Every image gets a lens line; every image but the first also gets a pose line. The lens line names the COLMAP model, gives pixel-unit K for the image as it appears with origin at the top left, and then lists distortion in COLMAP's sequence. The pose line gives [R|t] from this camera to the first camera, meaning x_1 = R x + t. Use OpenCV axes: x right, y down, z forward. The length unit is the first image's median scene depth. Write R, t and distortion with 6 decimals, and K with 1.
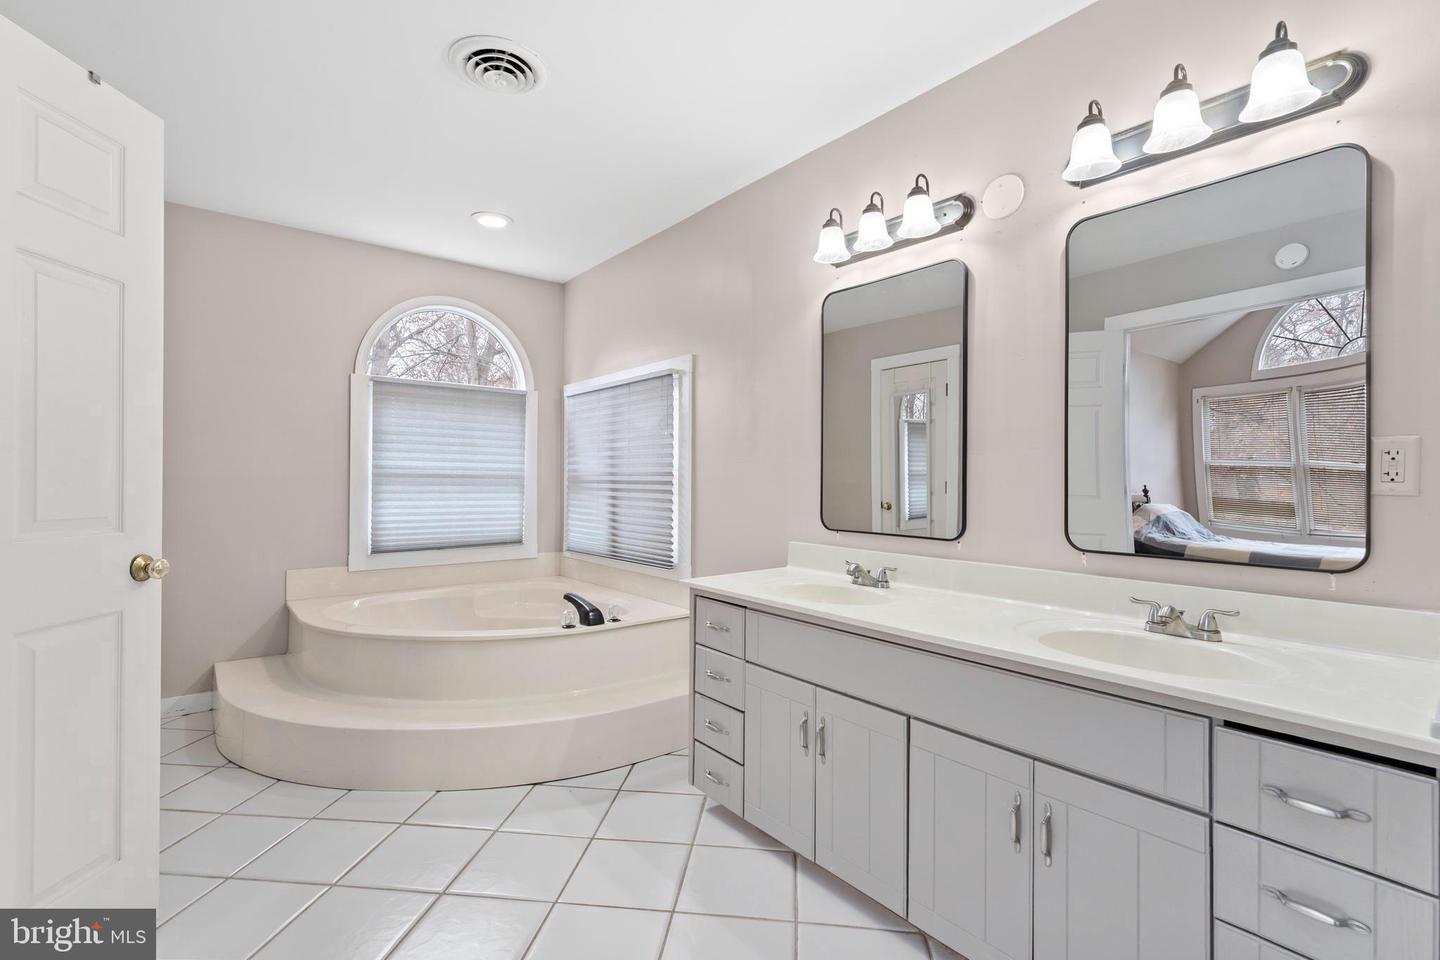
lens RADIAL K [[658.7, 0, 707.9], [0, 658.7, 476.9], [0, 0, 1]] dist [0.000158, -0.000657]
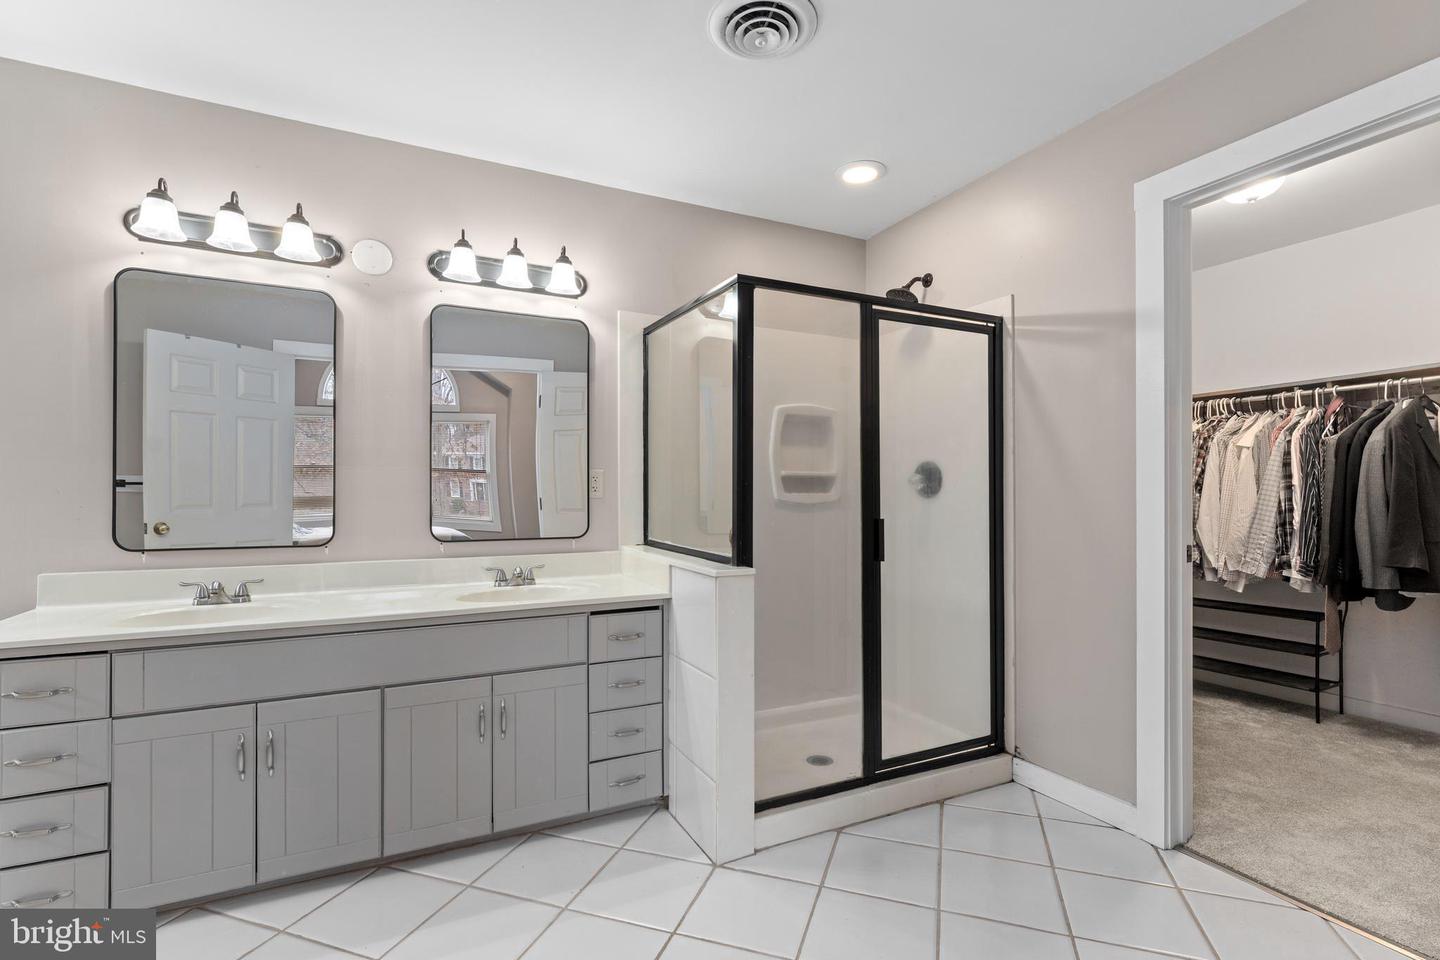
lens RADIAL K [[658.7, 0, 730.3], [0, 658.7, 488.7], [0, 0, 1]] dist [0.000158, -0.000657]
pose [[0.197639, -0.004923, 0.980263, -0.333945], [-0.004389, 0.999973, 0.005906, -0.004989], [-0.980265, -0.005470, 0.197612, 0.061868]]
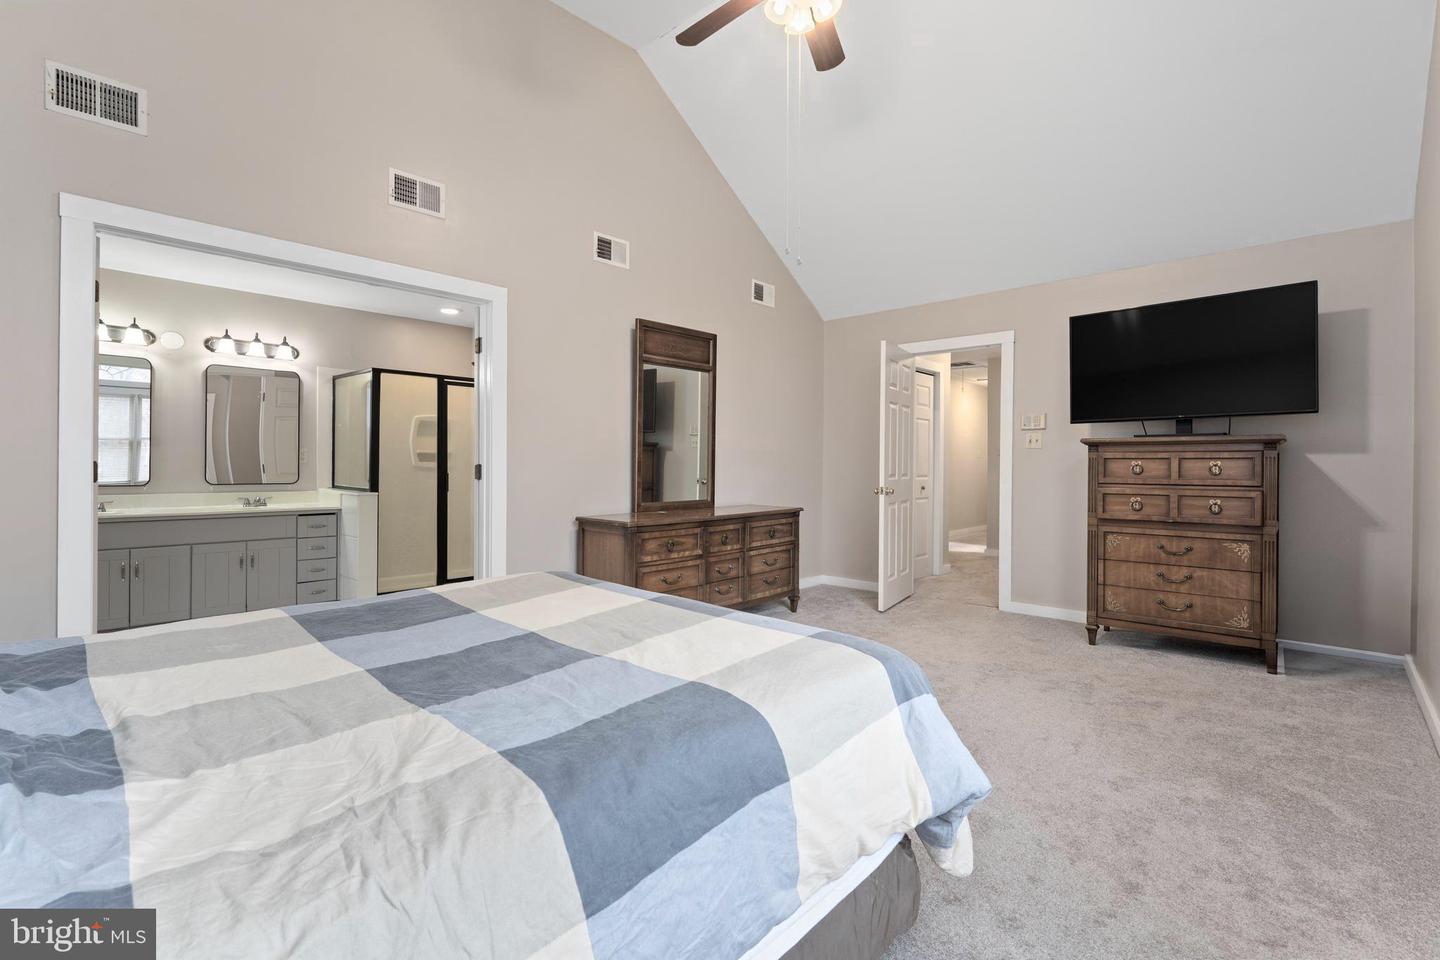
lens RADIAL K [[658.7, 0, 724.2], [0, 658.7, 466.9], [0, 0, 1]] dist [0.000158, -0.000657]
pose [[-0.147307, -0.012367, 0.989013, -1.216607], [-0.016874, 0.999808, 0.009989, -0.011747], [-0.988947, -0.015217, -0.147488, -0.350450]]
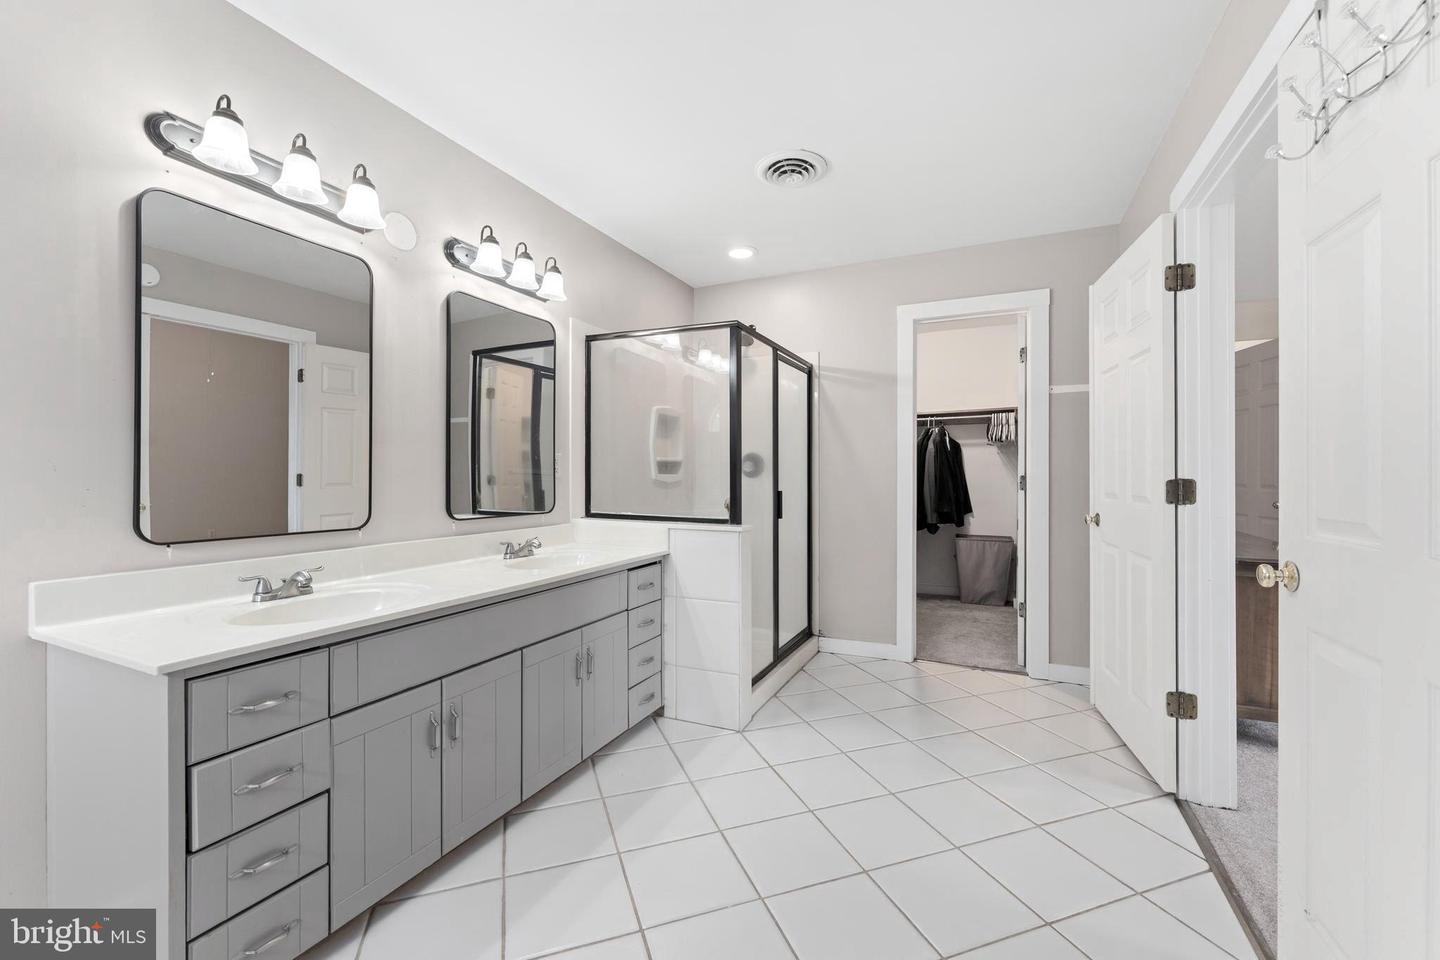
lens RADIAL K [[586.6, 0, 715.3], [0, 586.6, 479.2], [0, 0, 1]] dist [-0.007529, 0.001568]
pose [[-0.450283, -0.012440, 0.892799, -0.409156], [-0.008319, 0.999918, 0.009737, 0.002848], [-0.892847, -0.003043, -0.450350, 0.526245]]
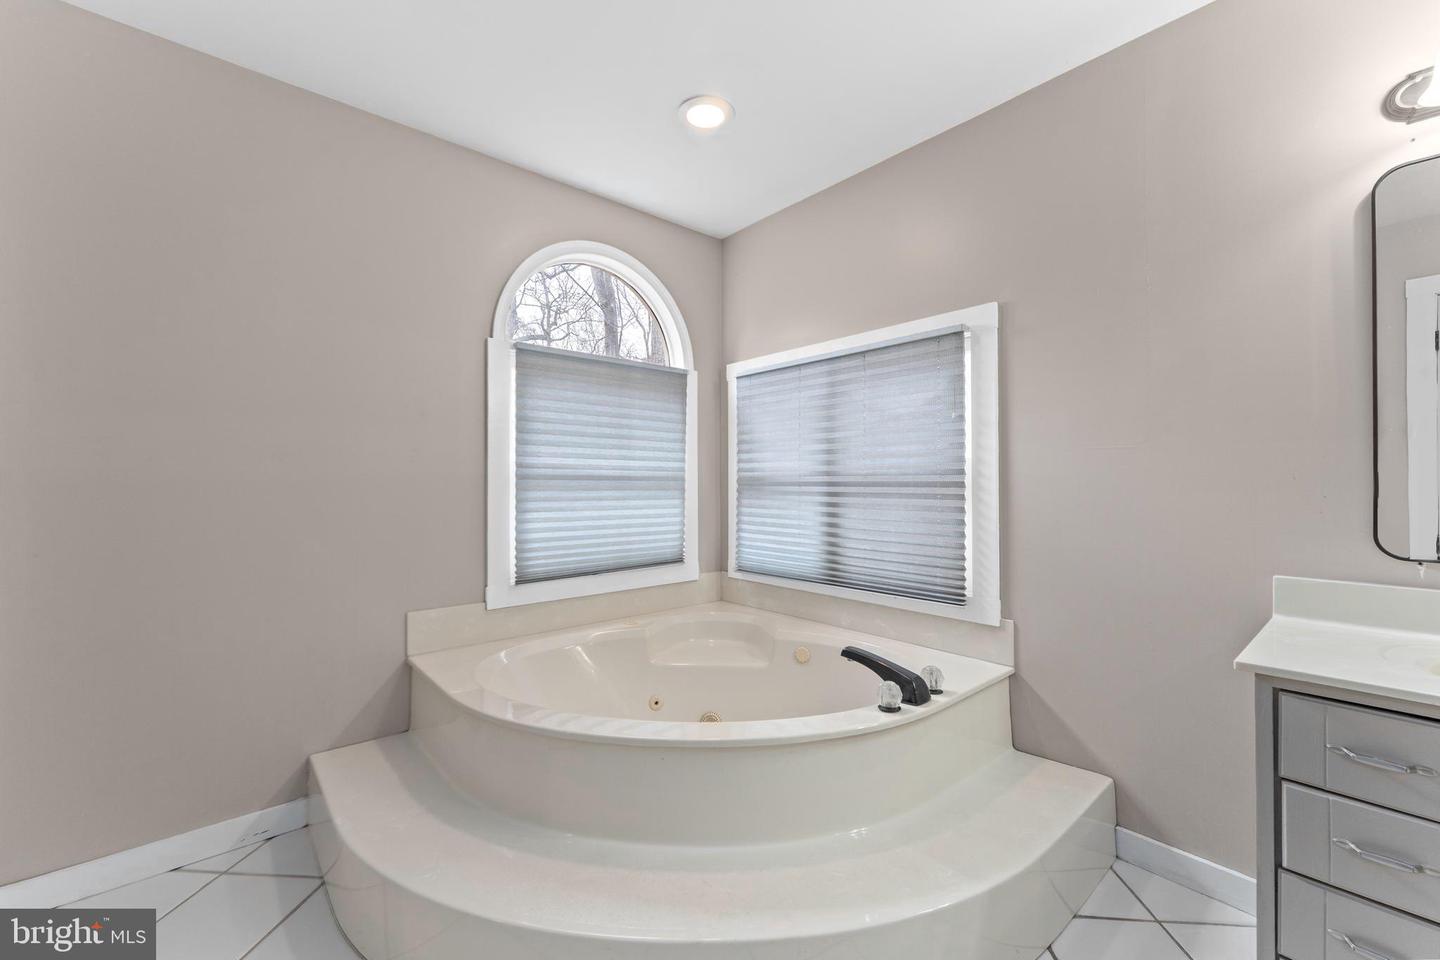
lens RADIAL K [[586.6, 0, 715.9], [0, 586.6, 479.1], [0, 0, 1]] dist [-0.007529, 0.001568]
pose [[0.999126, -0.007168, 0.041182, -0.317380], [0.007192, 0.999974, -0.000424, 0.001525], [-0.041178, 0.000720, 0.999152, 0.342553]]
